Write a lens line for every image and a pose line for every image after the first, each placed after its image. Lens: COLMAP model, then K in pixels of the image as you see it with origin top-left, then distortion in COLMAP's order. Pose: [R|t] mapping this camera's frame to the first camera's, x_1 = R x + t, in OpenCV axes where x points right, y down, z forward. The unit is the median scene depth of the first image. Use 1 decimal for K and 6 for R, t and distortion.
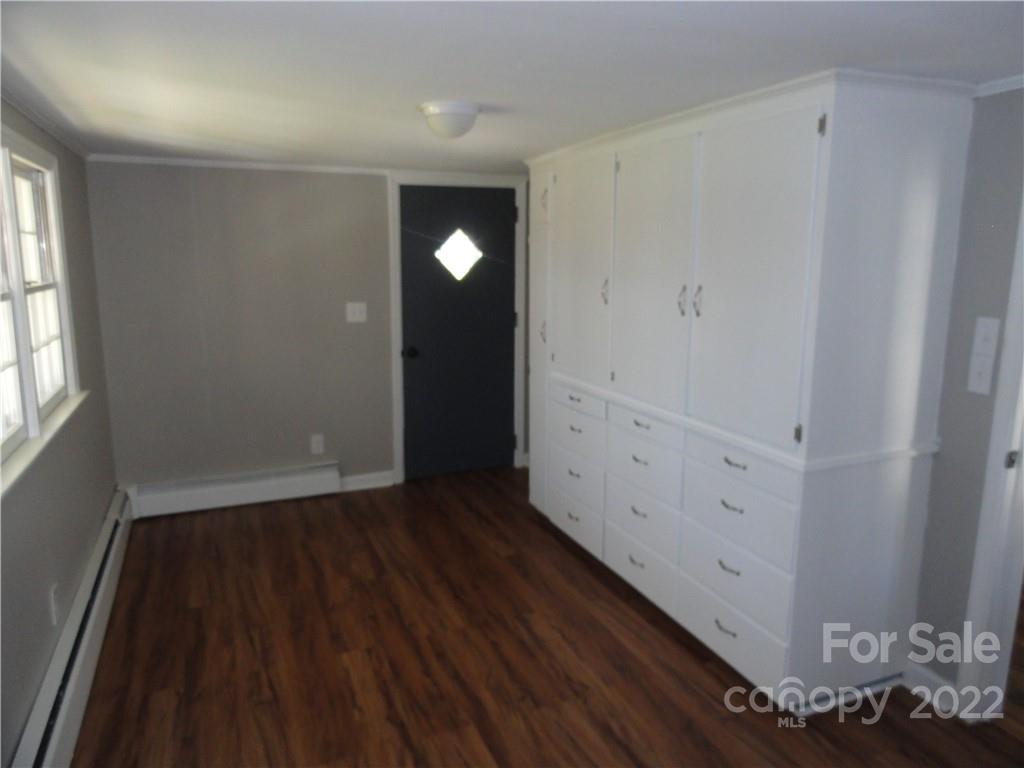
lens RADIAL K [[715.8, 0, 515.2], [0, 715.8, 382.4], [0, 0, 1]] dist [-0.006726, 0.003610]
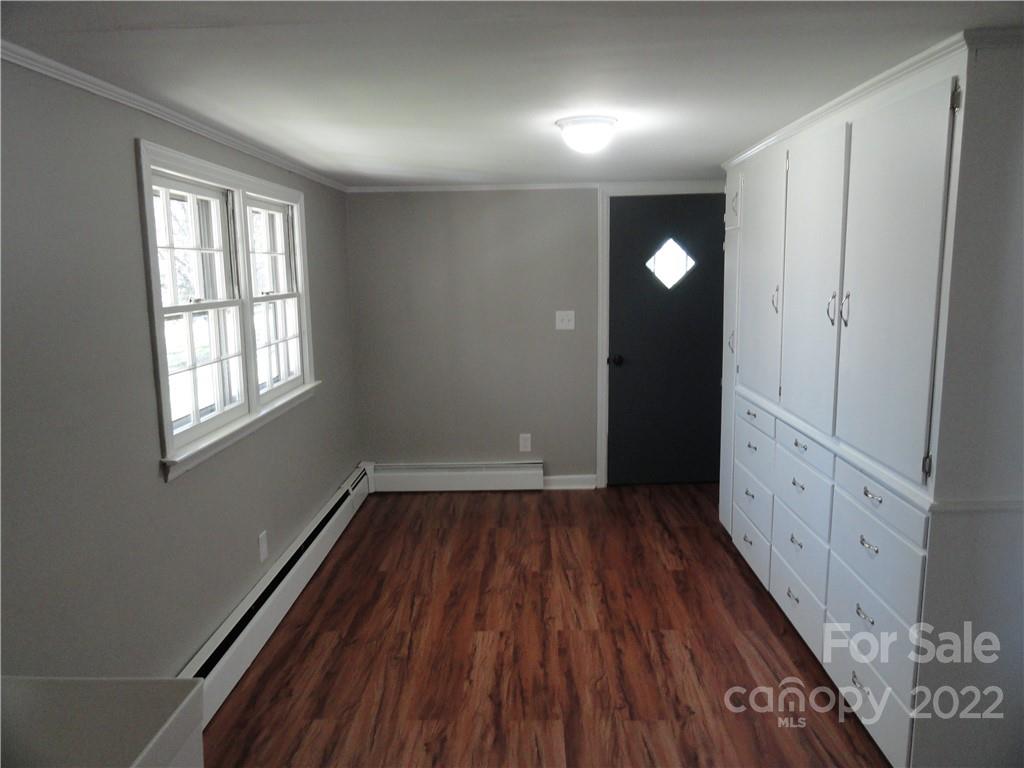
lens RADIAL K [[715.8, 0, 515.2], [0, 715.8, 382.4], [0, 0, 1]] dist [-0.006726, 0.003610]
pose [[0.910157, 0.045202, -0.411790, 0.215298], [-0.051393, 0.998671, -0.003968, 0.001620], [0.411063, 0.024774, 0.911270, 0.018723]]
